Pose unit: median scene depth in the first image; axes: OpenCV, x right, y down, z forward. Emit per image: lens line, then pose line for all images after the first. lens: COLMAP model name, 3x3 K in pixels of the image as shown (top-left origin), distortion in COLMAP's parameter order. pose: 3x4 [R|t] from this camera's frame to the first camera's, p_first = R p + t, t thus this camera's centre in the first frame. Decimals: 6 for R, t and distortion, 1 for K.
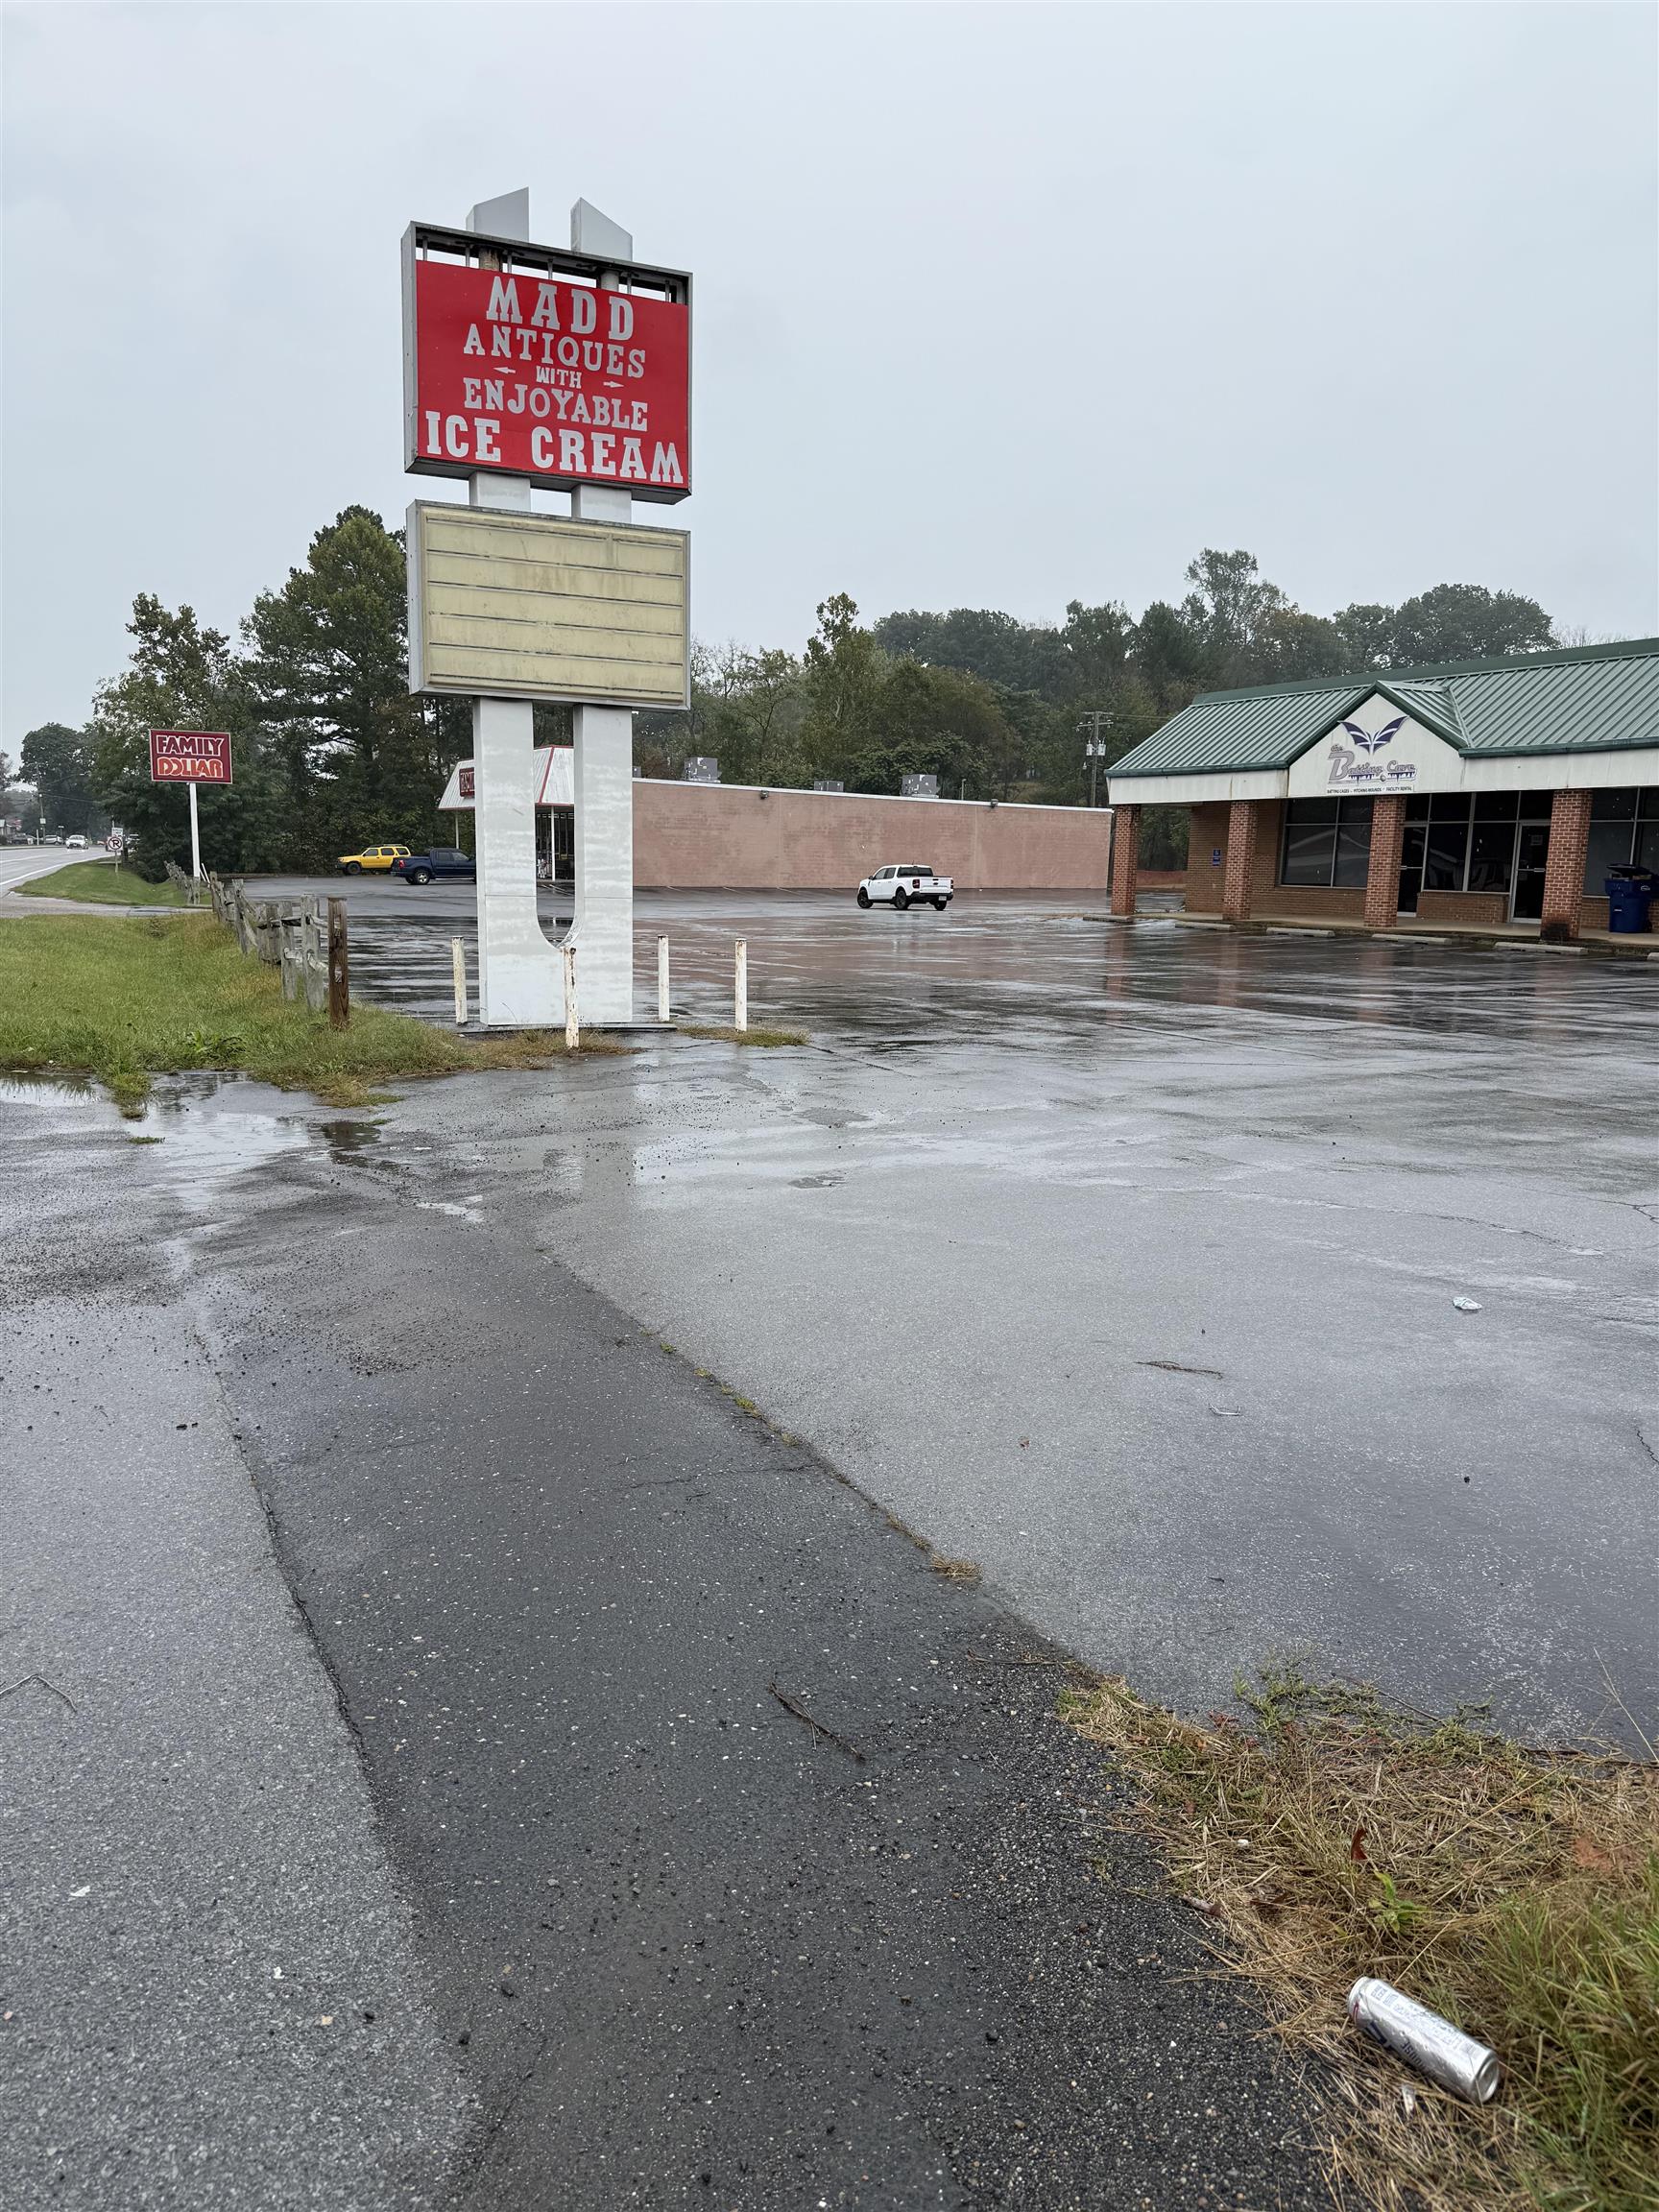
lens RADIAL K [[1538.3, 0, 835.3], [0, 1538.3, 1142.8], [0, 0, 1]] dist [0.137443, -0.275804]
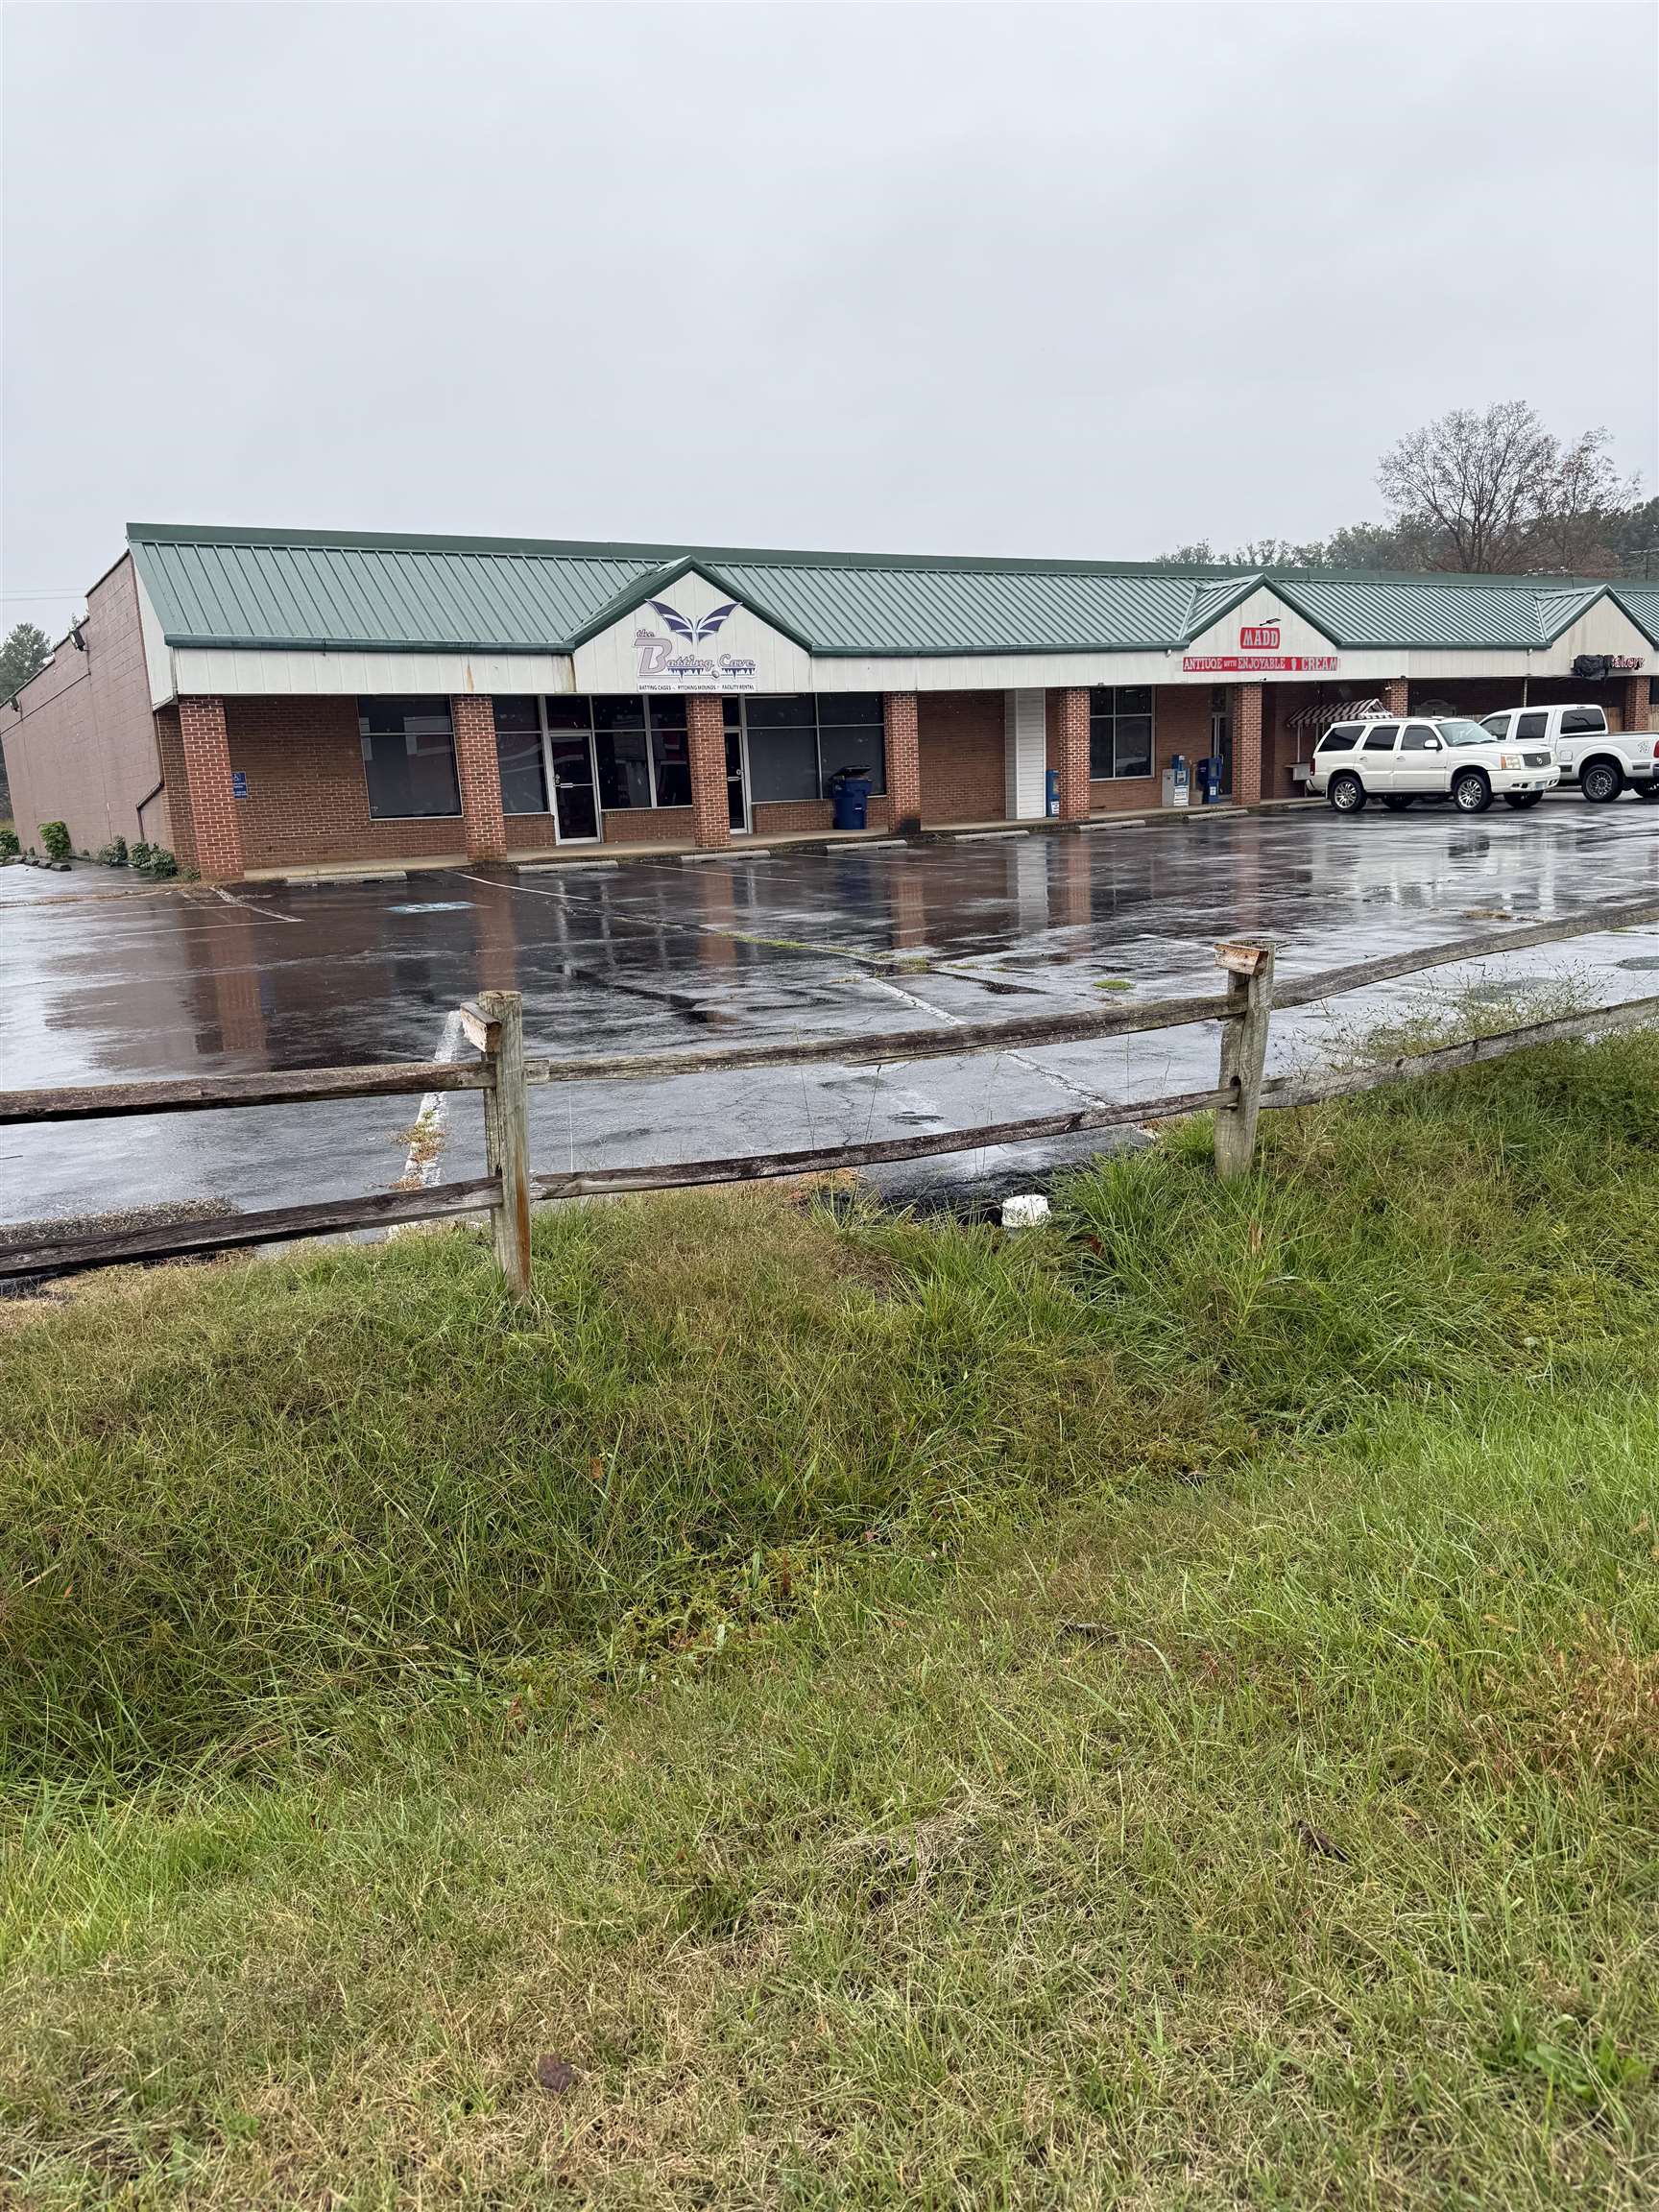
lens RADIAL K [[1525.5, 0, 827.2], [0, 1525.5, 1159.9], [0, 0, 1]] dist [0.114196, -0.191849]
pose [[-0.093260, -0.253200, 0.962908, -0.738927], [0.225091, 0.936722, 0.268115, -0.258358], [-0.969864, 0.241747, -0.030366, 1.363955]]
